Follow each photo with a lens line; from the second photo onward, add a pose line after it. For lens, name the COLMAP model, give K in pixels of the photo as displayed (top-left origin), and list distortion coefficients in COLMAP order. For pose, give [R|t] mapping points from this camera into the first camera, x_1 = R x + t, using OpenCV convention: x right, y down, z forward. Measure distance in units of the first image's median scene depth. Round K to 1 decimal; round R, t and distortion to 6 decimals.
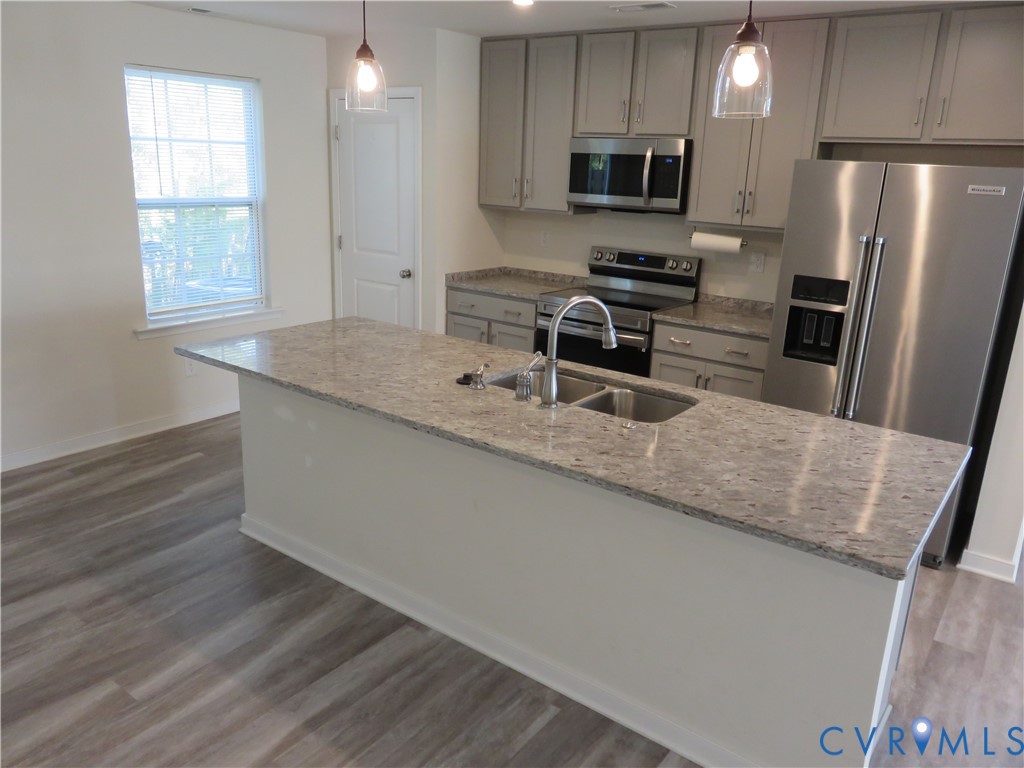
lens RADIAL K [[773.5, 0, 514.8], [0, 773.5, 386.8], [0, 0, 1]] dist [-0.000748, -0.007222]
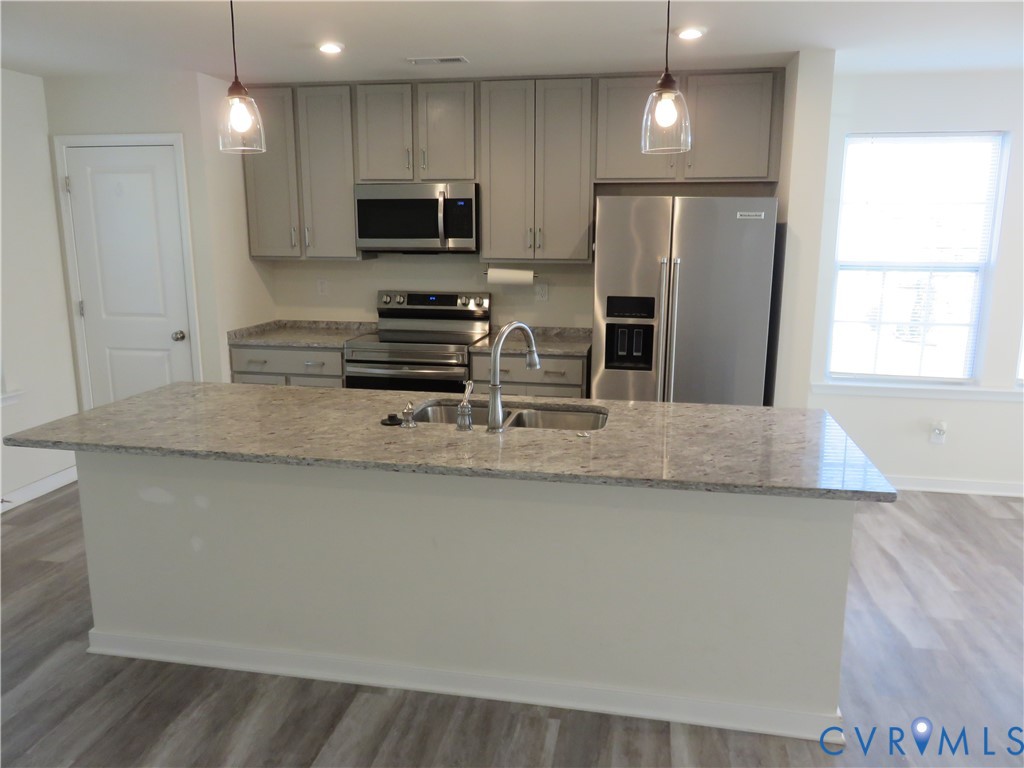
lens RADIAL K [[773.5, 0, 514.8], [0, 773.5, 386.8], [0, 0, 1]] dist [-0.000748, -0.007222]
pose [[0.897159, -0.124987, 0.423657, -0.260744], [0.153221, 0.987638, -0.033096, 0.003630], [-0.414282, 0.094606, 0.905218, 0.037966]]
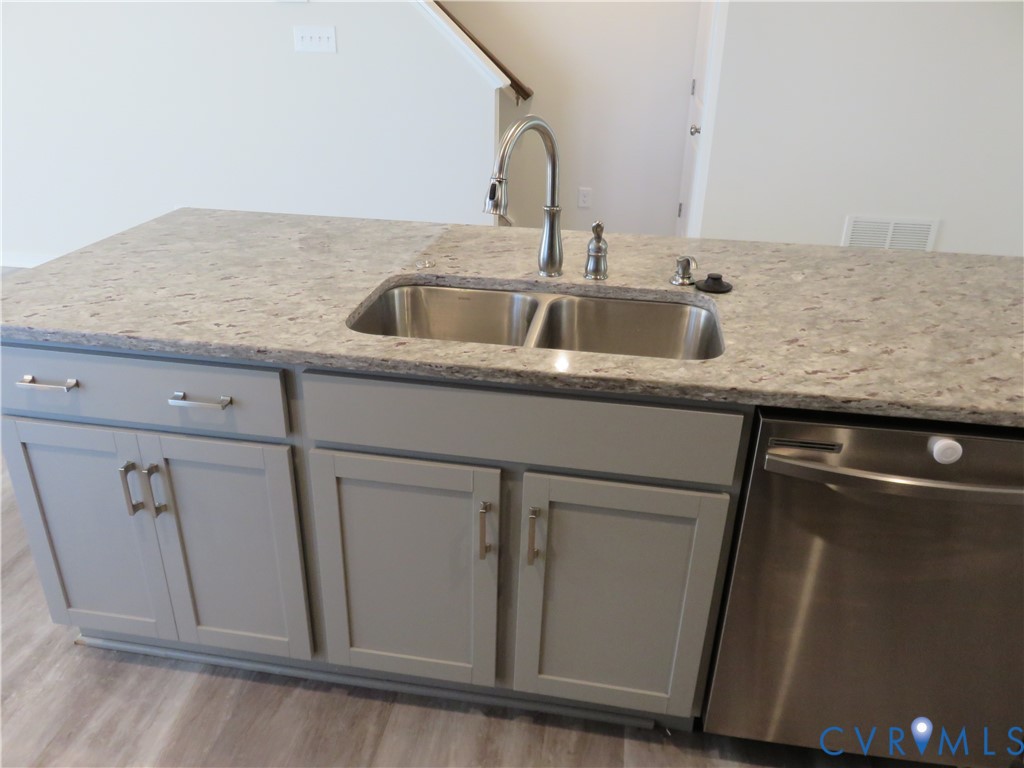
lens RADIAL K [[773.5, 0, 514.8], [0, 773.5, 386.8], [0, 0, 1]] dist [-0.000748, -0.007222]
pose [[-0.881662, 0.149449, -0.447591, 0.293616], [-0.185035, 0.763066, 0.619267, -0.238748], [0.434090, 0.628804, -0.645113, 1.091229]]
